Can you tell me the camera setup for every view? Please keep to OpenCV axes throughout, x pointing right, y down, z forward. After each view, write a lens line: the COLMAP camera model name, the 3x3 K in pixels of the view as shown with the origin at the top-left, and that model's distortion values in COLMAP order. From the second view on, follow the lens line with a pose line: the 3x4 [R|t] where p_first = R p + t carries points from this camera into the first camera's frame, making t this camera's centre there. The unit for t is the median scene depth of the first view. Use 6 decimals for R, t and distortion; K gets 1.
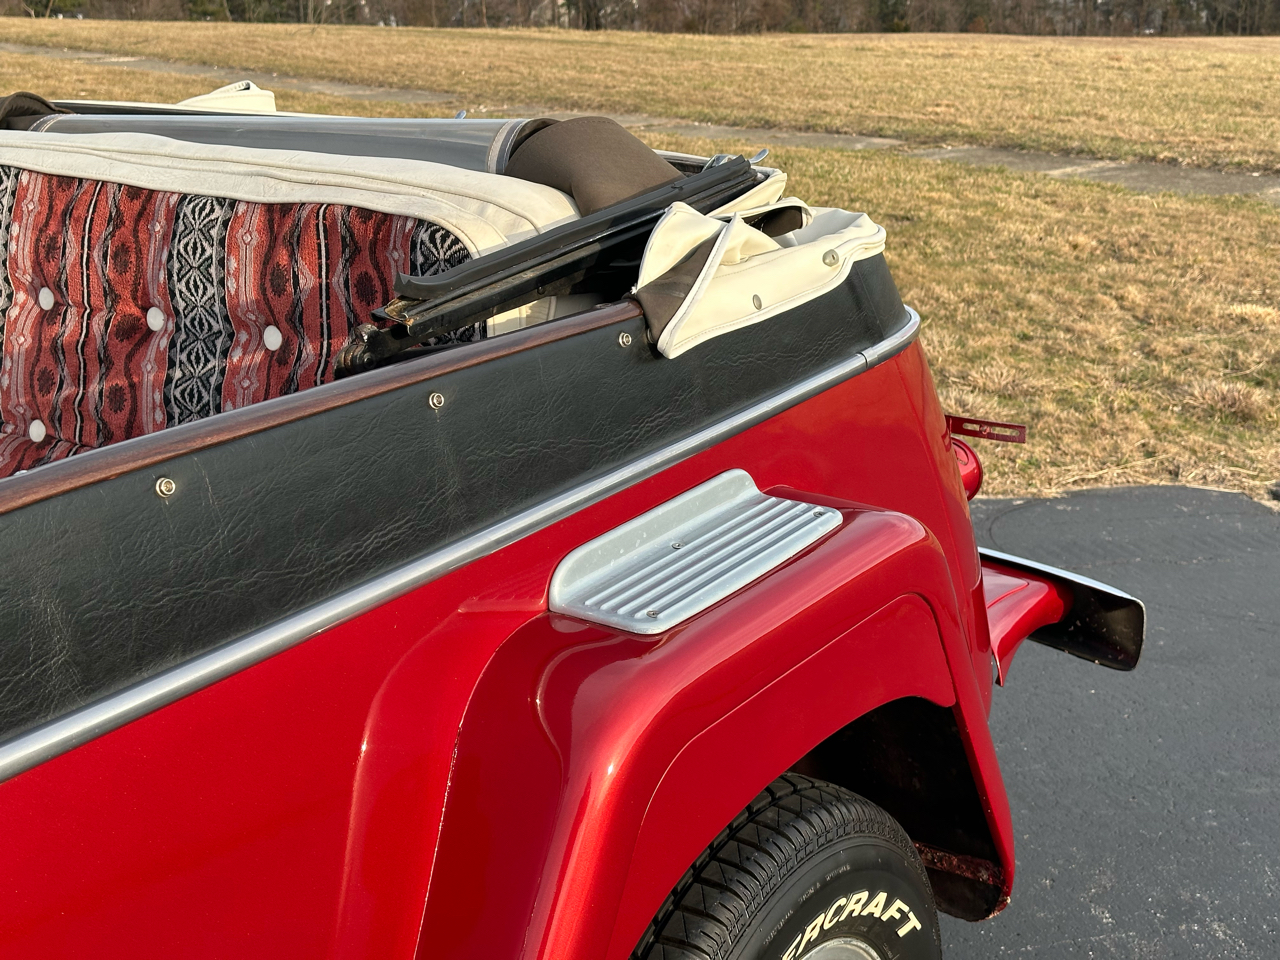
lens RADIAL K [[1772.1, 0, 641.7], [0, 1772.1, 480.5], [0, 0, 1]] dist [0.145599, -0.128067]
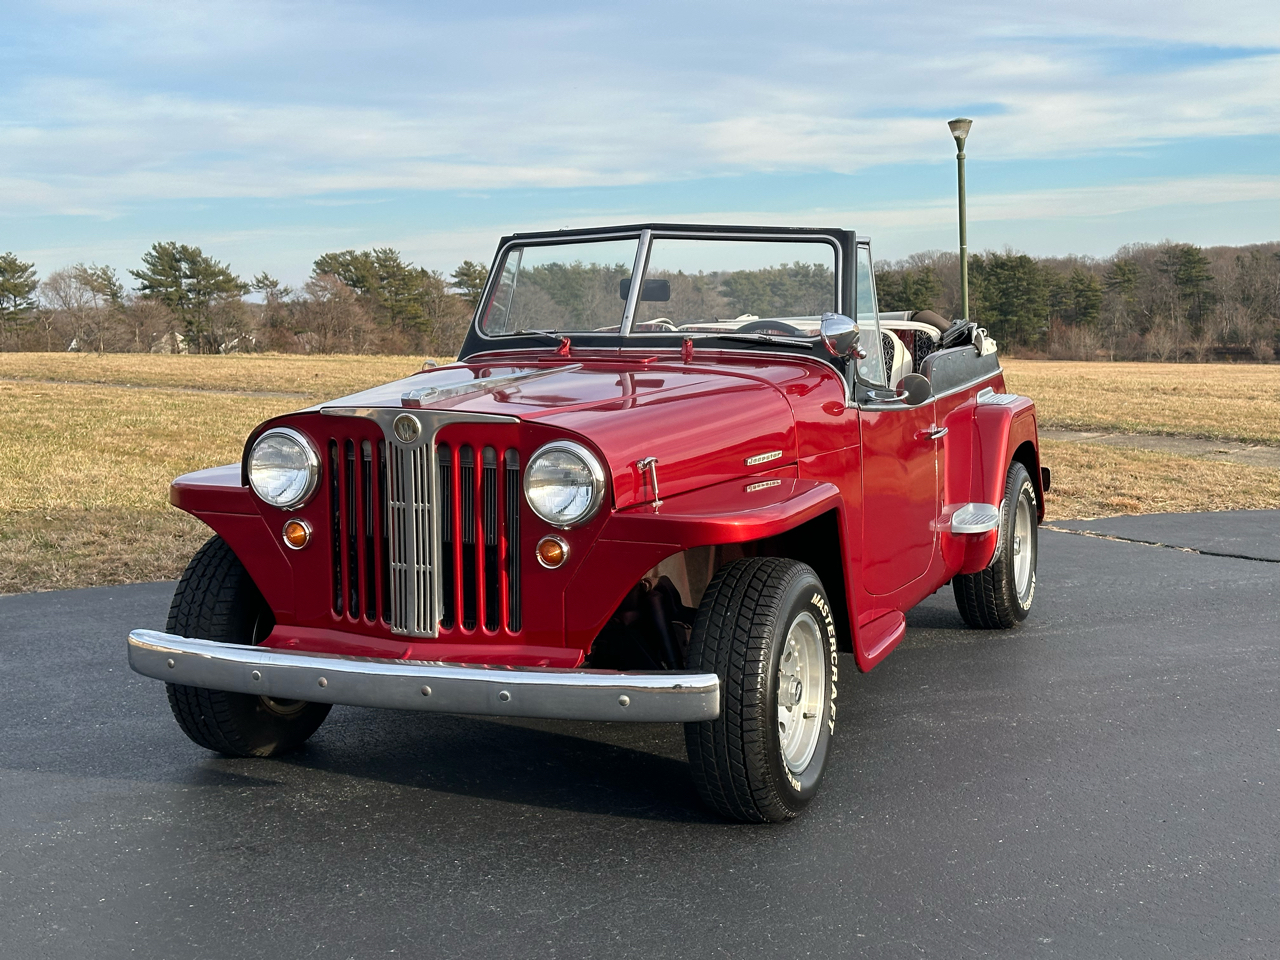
lens RADIAL K [[1745.4, 0, 623.3], [0, 1745.4, 476.1], [0, 0, 1]] dist [0.164344, -0.092172]
pose [[0.979064, -0.027885, 0.201632, -1.447683], [0.063864, 0.982635, -0.174210, 0.768556], [-0.193273, 0.183440, 0.963844, -2.473292]]
